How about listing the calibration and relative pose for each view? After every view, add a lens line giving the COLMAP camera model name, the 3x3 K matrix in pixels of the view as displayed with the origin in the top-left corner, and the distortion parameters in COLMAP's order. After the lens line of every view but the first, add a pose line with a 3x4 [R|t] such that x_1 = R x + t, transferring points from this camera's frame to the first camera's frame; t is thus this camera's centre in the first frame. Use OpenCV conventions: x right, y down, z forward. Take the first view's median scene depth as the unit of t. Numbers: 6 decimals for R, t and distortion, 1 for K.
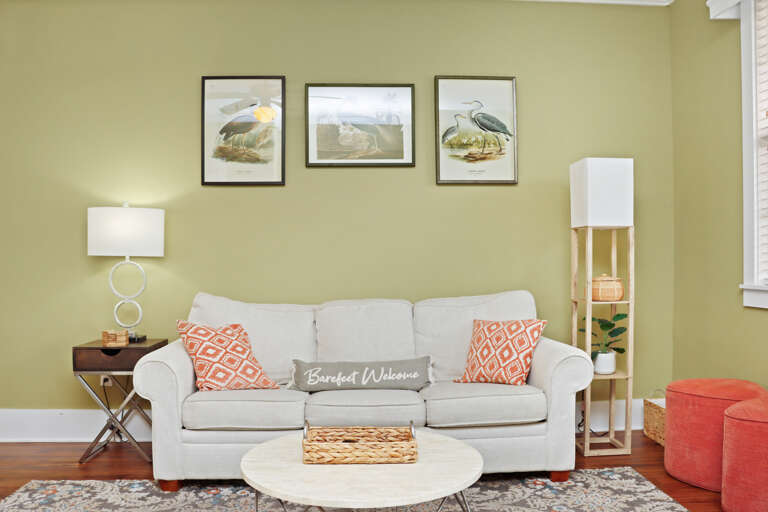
lens RADIAL K [[651.5, 0, 367.7], [0, 651.5, 256.5], [0, 0, 1]] dist [-0.182023, 0.144096]
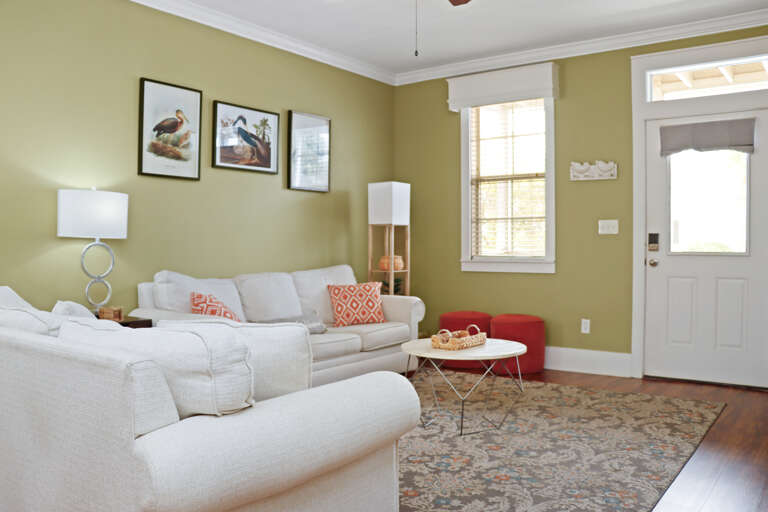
lens RADIAL K [[634.1, 0, 372.3], [0, 634.1, 246.1], [0, 0, 1]] dist [-0.172935, 0.126584]
pose [[0.655567, 0.008926, 0.755084, -0.804053], [-0.021304, 0.999751, 0.006678, -0.002227], [-0.754836, -0.020464, 0.655594, -0.019300]]
